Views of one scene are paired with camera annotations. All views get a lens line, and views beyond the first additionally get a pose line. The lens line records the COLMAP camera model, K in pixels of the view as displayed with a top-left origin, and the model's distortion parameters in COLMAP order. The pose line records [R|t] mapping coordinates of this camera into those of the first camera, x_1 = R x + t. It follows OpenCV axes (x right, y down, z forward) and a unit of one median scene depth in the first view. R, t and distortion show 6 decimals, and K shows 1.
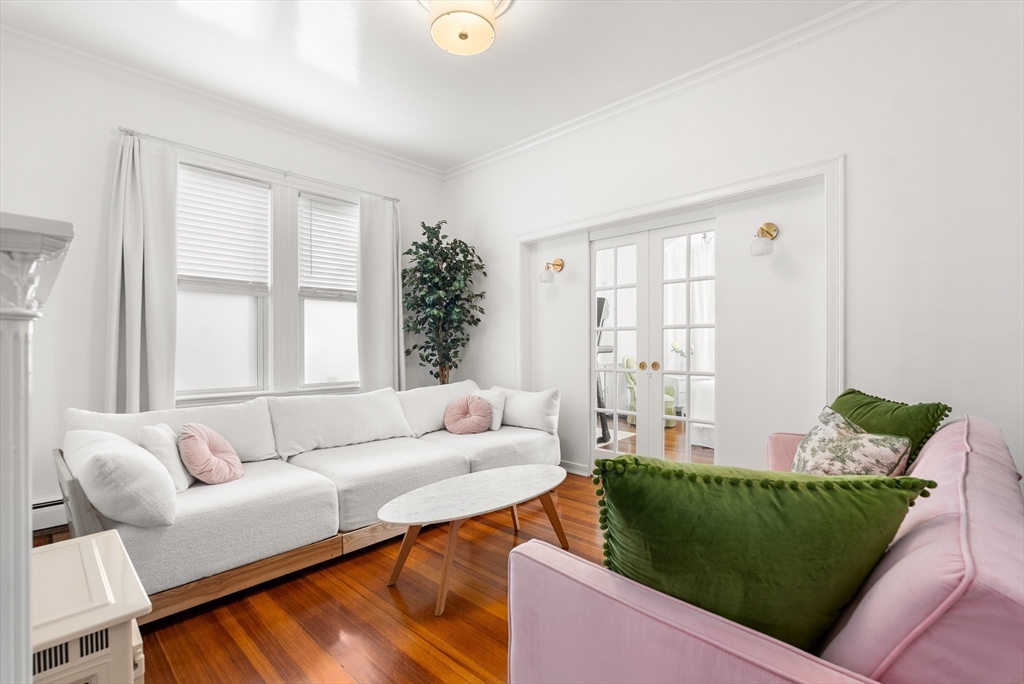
lens RADIAL K [[457.2, 0, 509.0], [0, 457.2, 345.6], [0, 0, 1]] dist [-0.001089, -0.000341]
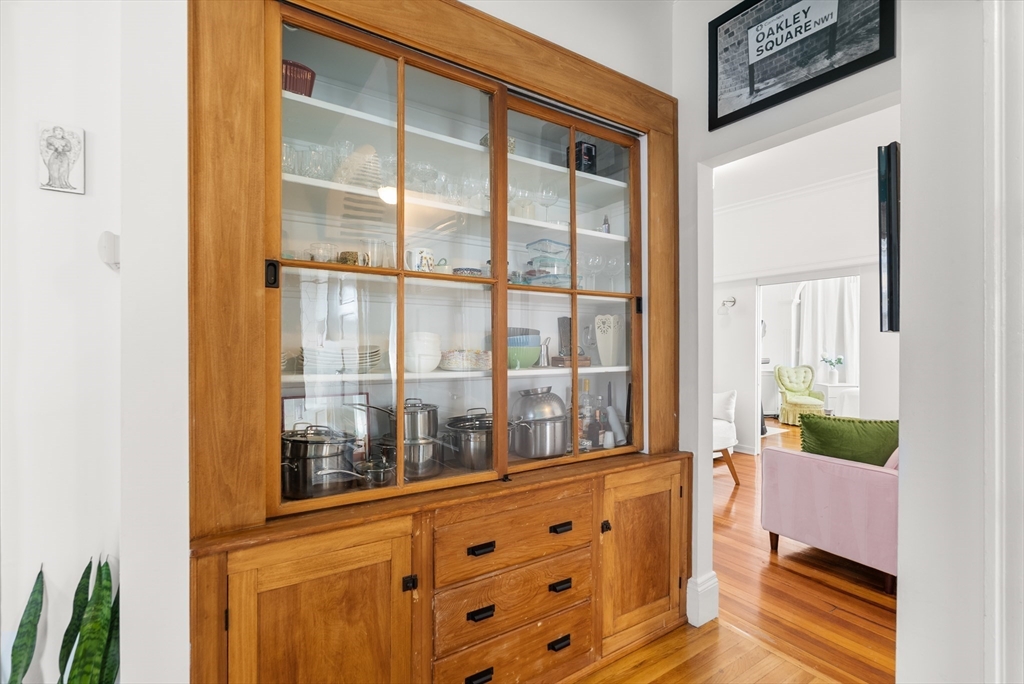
lens RADIAL K [[481.7, 0, 514.7], [0, 481.7, 342.1], [0, 0, 1]] dist [0.000691, 0.000274]
pose [[0.975672, -0.001438, -0.219231, -0.232144], [0.000430, 0.999989, -0.004644, -0.051571], [0.219235, 0.004436, 0.975662, -0.622670]]
